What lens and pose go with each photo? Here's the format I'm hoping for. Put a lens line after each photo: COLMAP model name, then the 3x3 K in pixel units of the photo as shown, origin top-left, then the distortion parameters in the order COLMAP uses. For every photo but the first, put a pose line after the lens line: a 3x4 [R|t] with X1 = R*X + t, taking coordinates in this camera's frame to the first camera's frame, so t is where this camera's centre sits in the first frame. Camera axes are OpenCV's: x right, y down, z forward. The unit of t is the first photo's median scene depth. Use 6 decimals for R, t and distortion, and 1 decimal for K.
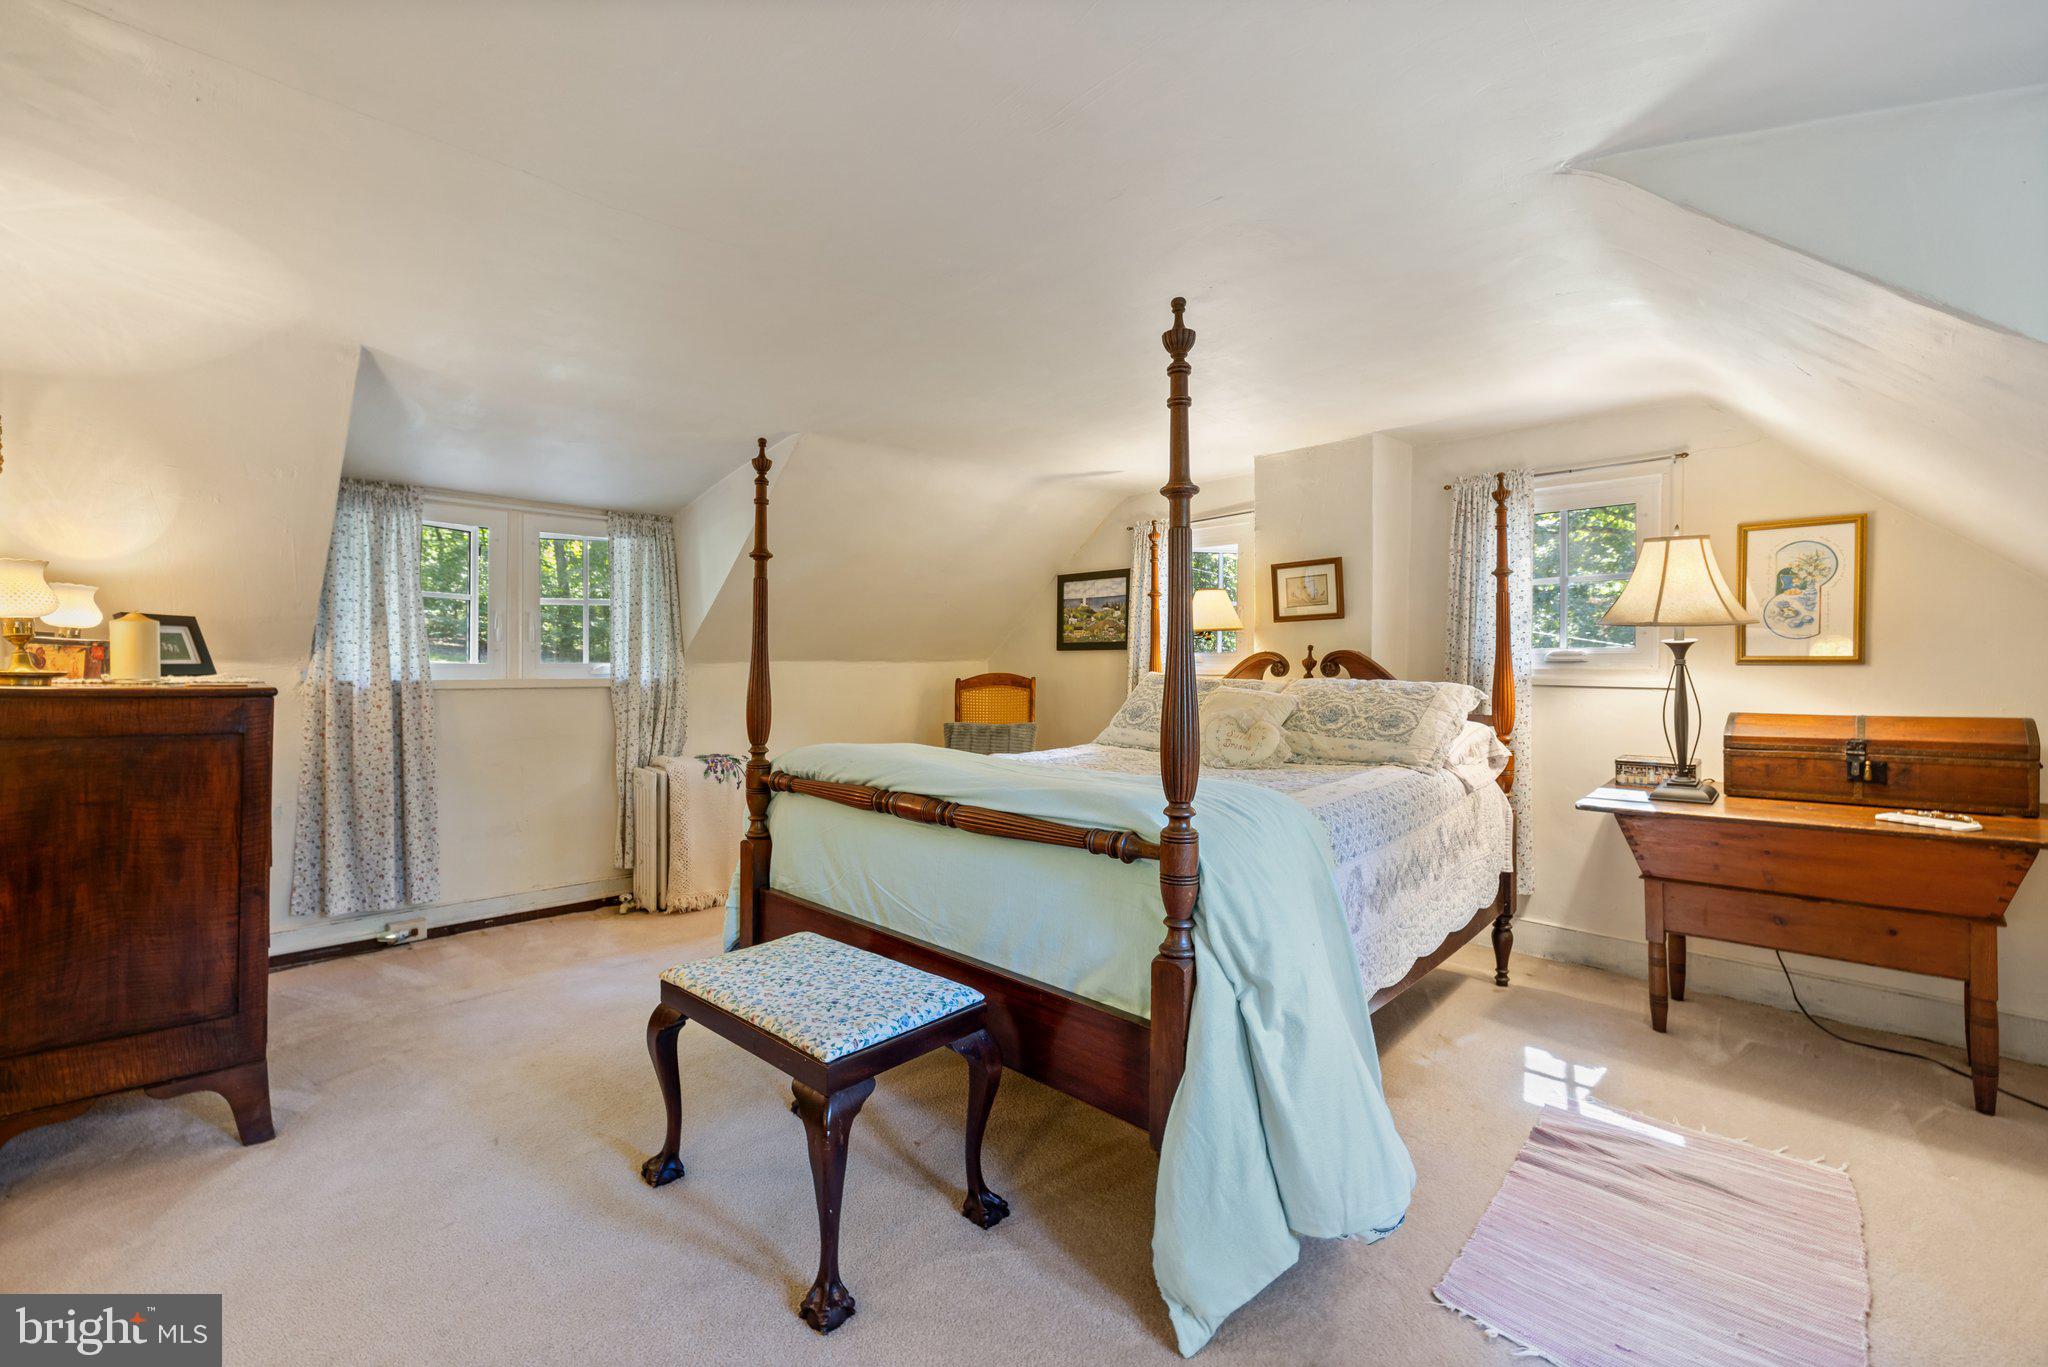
lens RADIAL K [[876.9, 0, 1014.1], [0, 876.9, 669.4], [0, 0, 1]] dist [-0.000269, -0.000038]
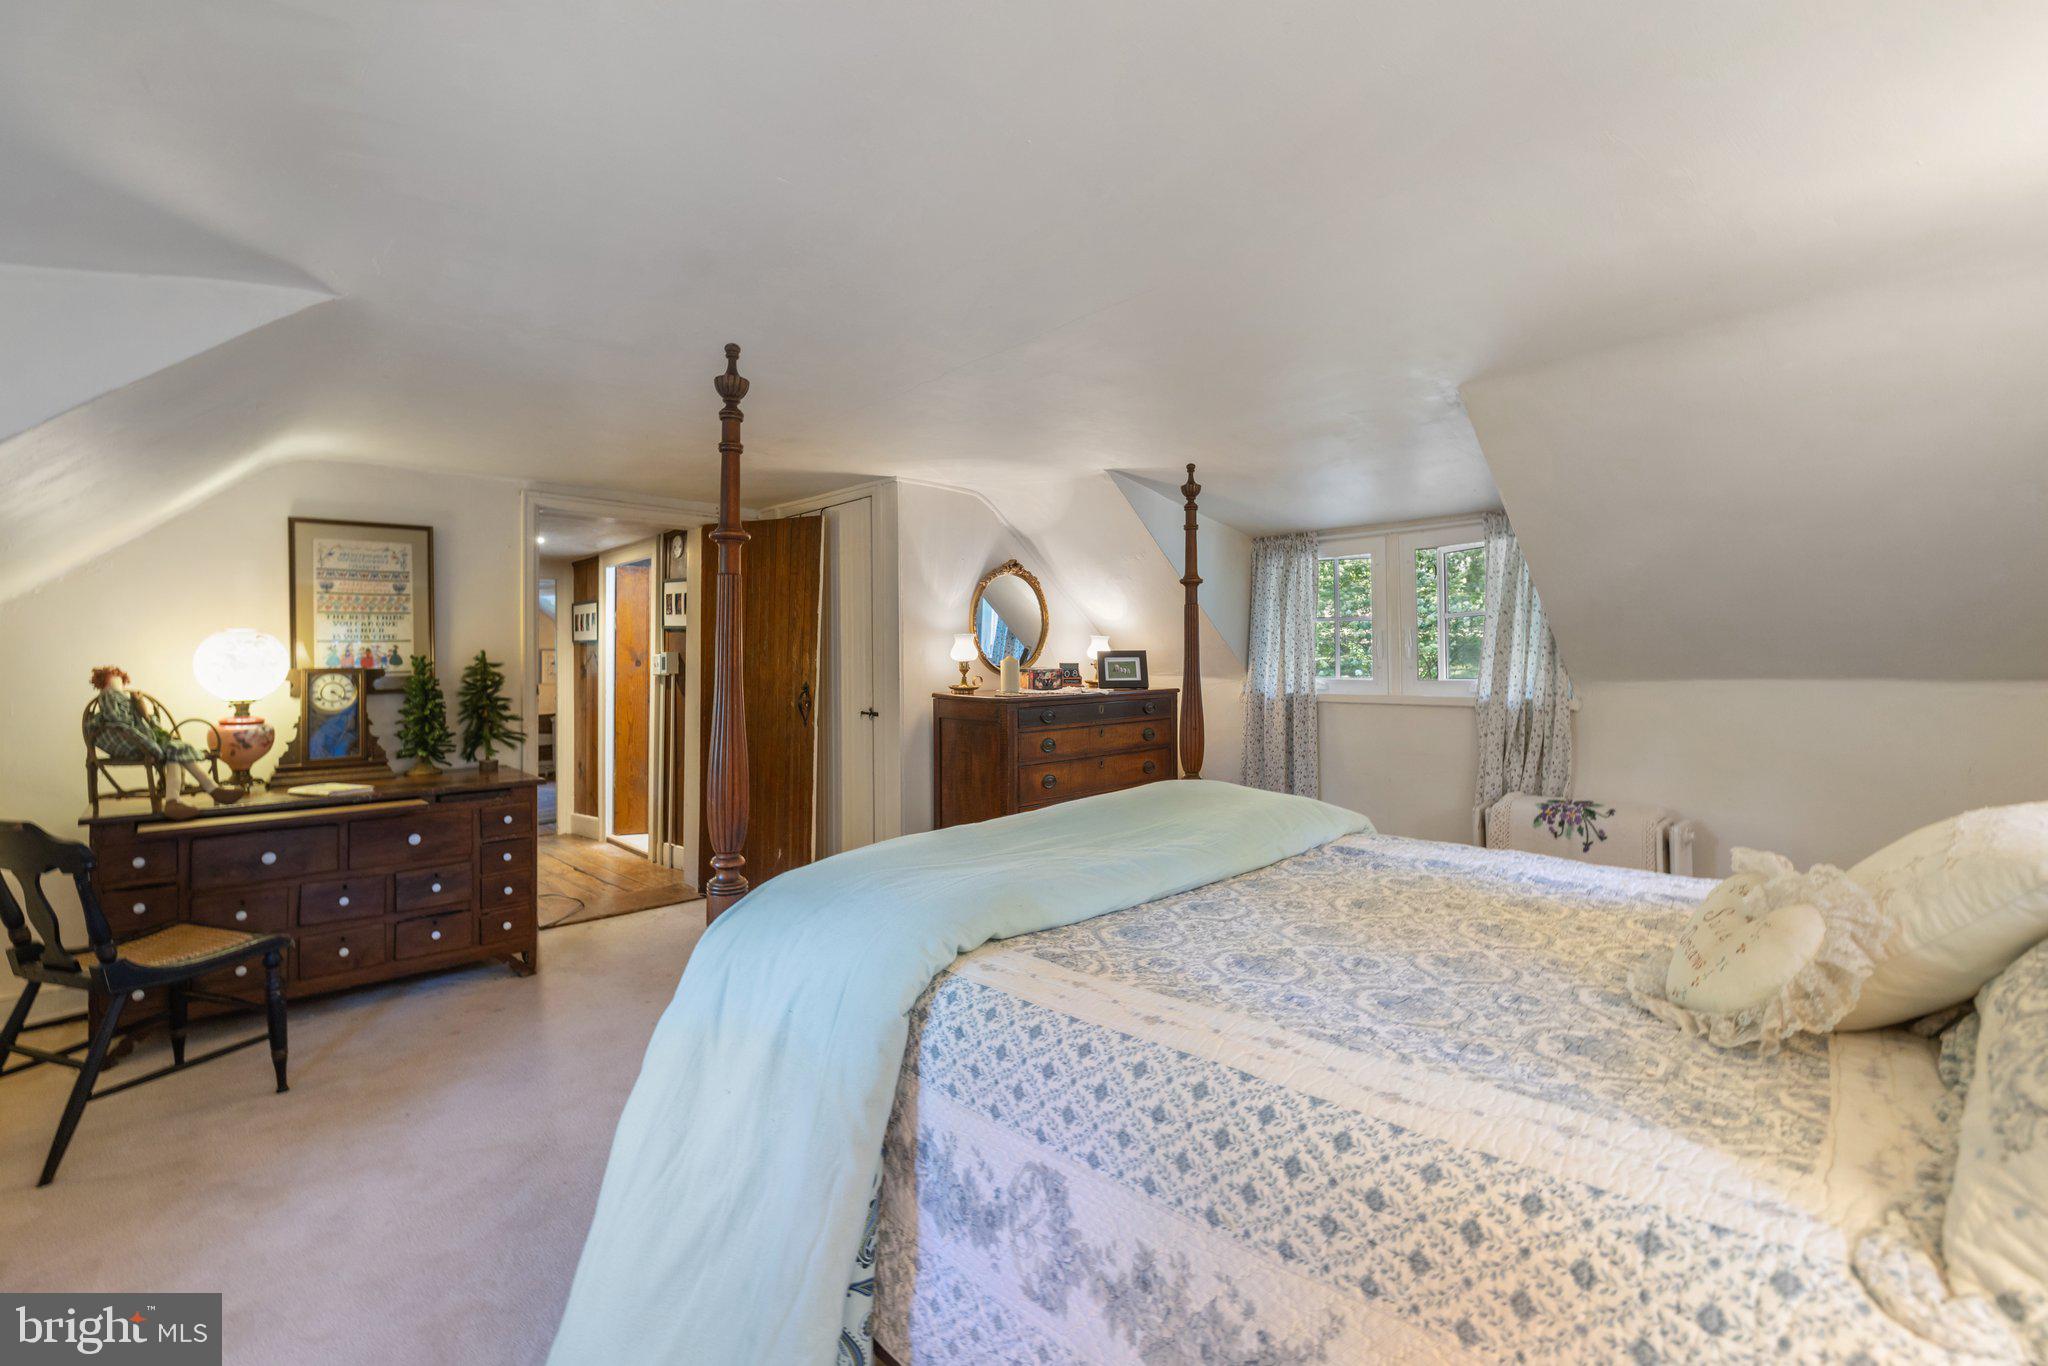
lens RADIAL K [[876.9, 0, 1014.1], [0, 876.9, 668.9], [0, 0, 1]] dist [-0.000269, -0.000038]
pose [[-0.028235, 0.006356, -0.999581, 0.521330], [0.003496, 0.999974, 0.006259, -0.030310], [0.999595, -0.003318, -0.028257, 0.621539]]
